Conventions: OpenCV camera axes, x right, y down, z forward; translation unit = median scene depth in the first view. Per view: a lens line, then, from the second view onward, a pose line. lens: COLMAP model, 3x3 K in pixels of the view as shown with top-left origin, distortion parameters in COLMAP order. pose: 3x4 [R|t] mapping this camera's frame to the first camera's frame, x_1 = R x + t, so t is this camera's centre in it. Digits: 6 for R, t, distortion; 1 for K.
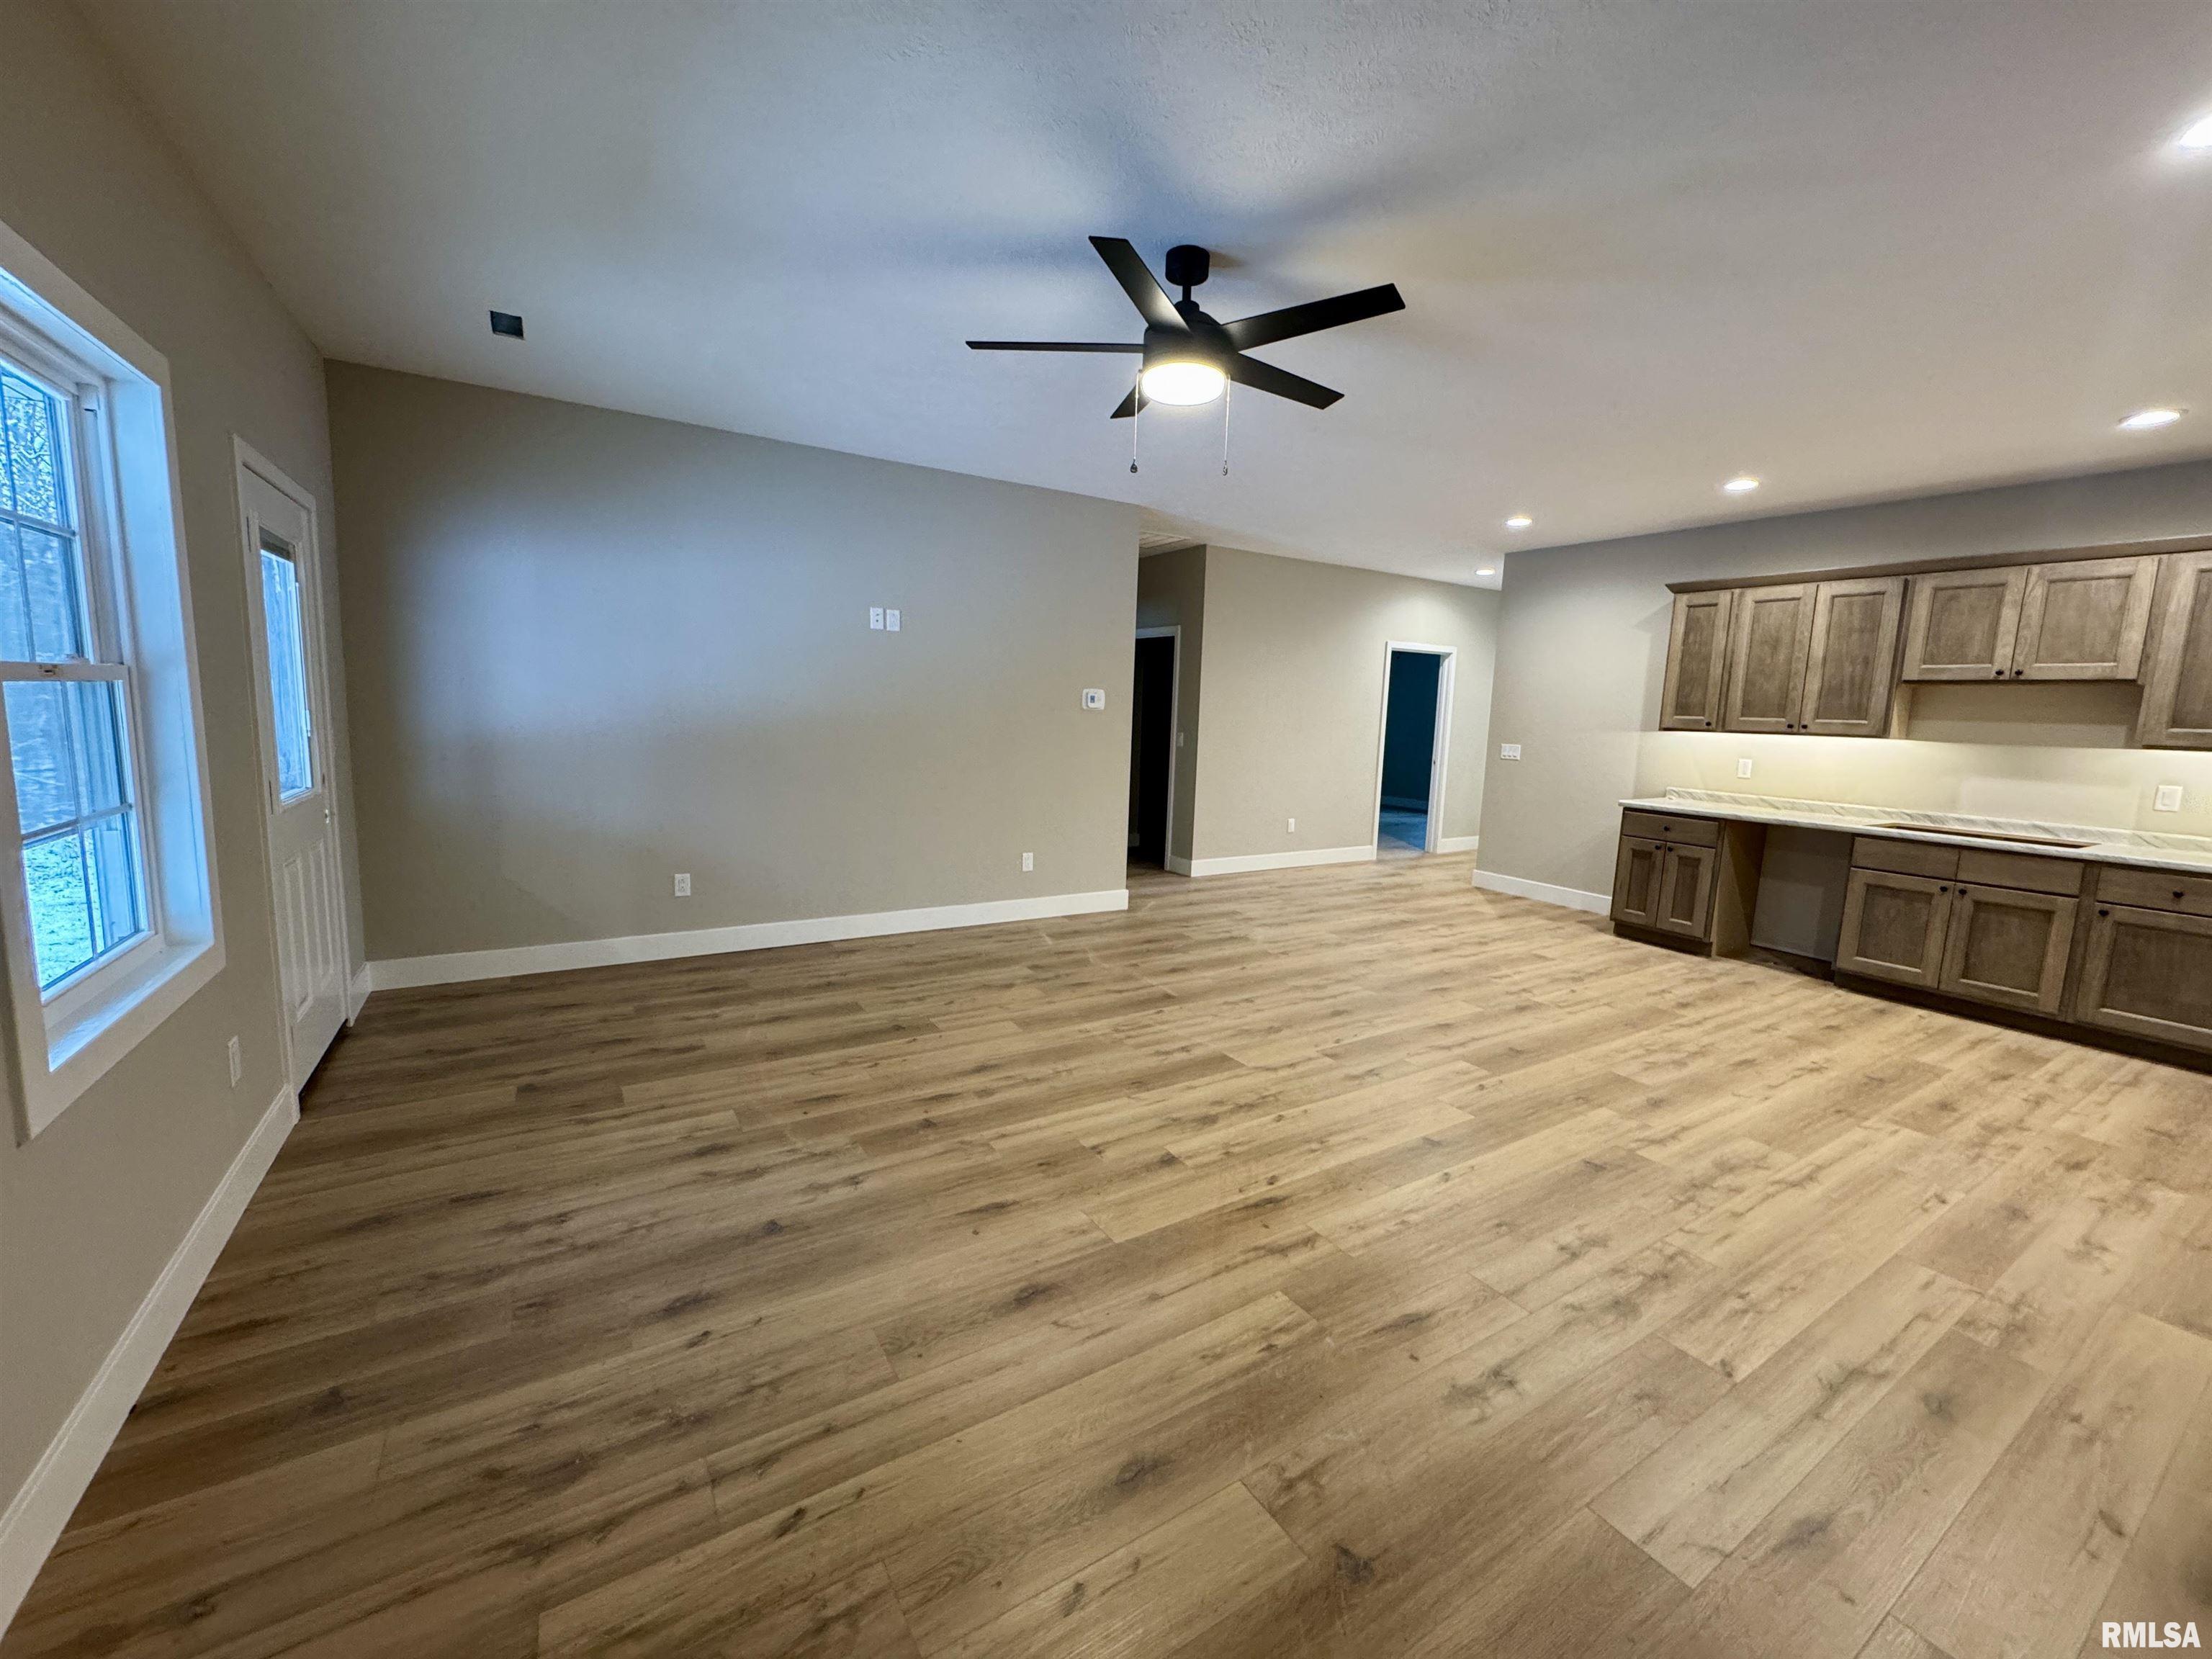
lens RADIAL K [[882.0, 0, 1108.9], [0, 882.0, 820.3], [0, 0, 1]] dist [-0.002400, 0.000659]
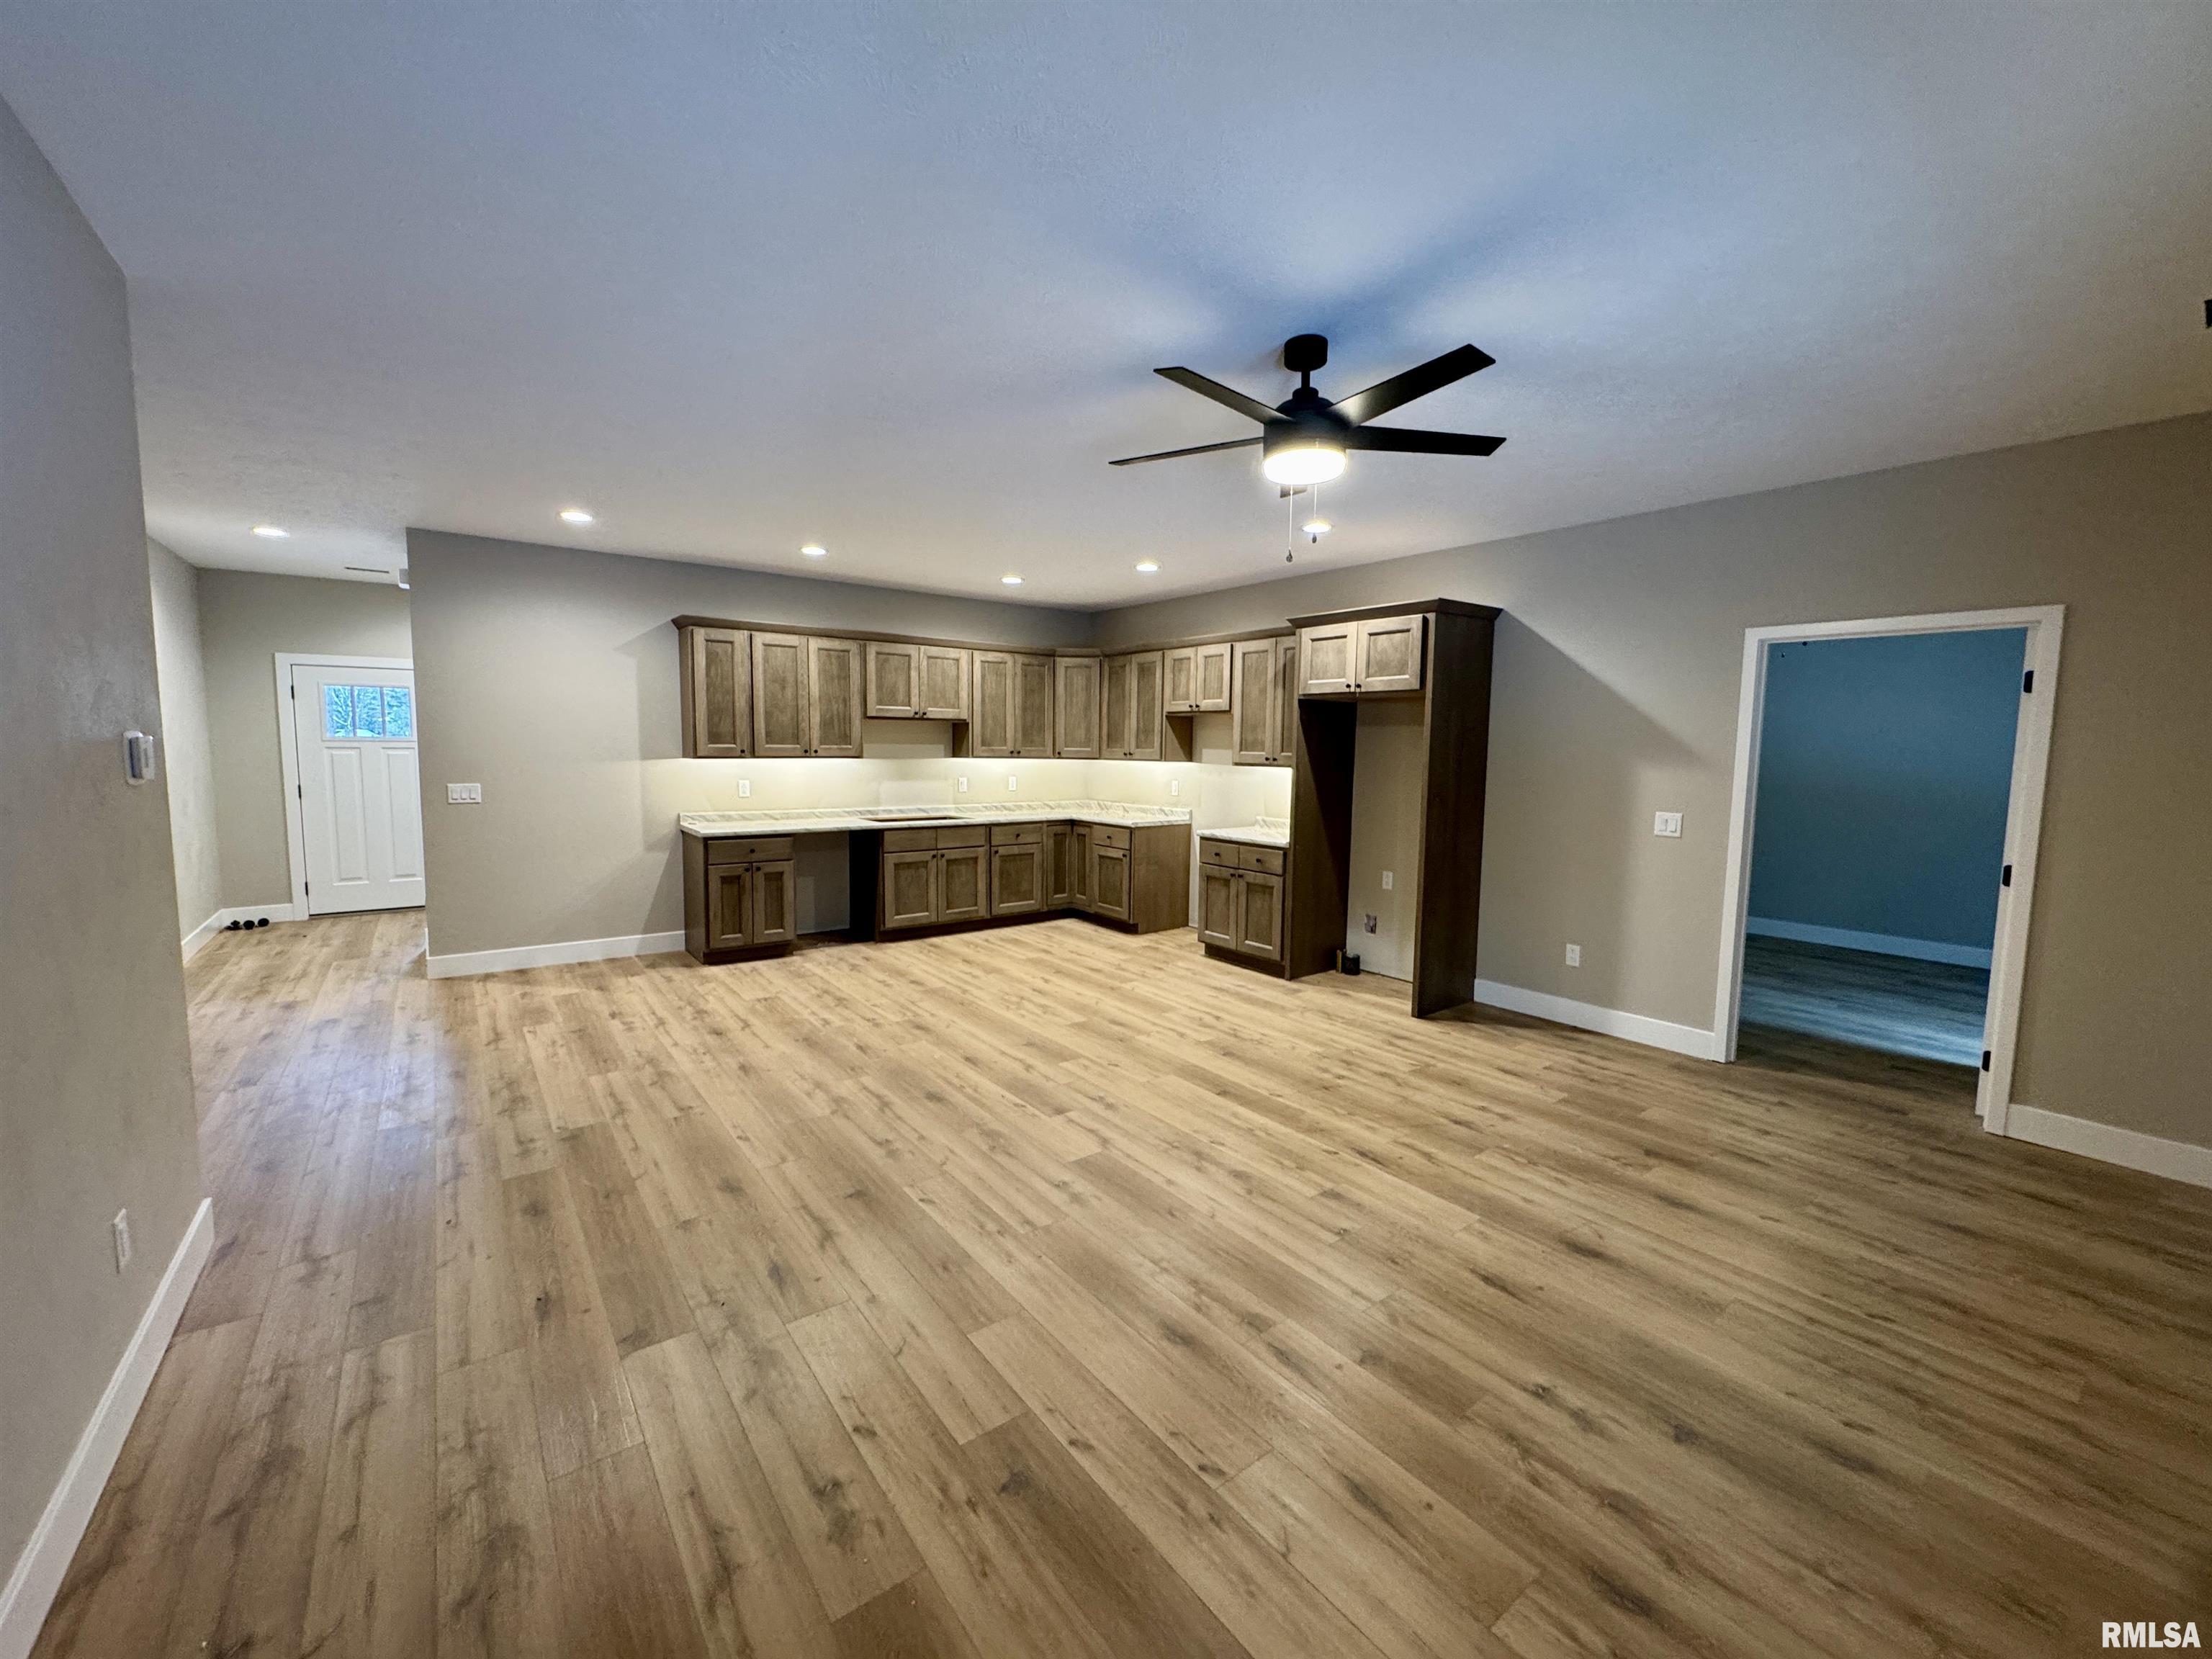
lens RADIAL K [[882.0, 0, 1108.9], [0, 882.0, 820.3], [0, 0, 1]] dist [-0.002400, 0.000659]
pose [[-0.086720, -0.121957, 0.988740, -0.638916], [0.111980, 0.984996, 0.131316, -0.165851], [-0.989919, 0.122106, -0.071762, 0.897974]]
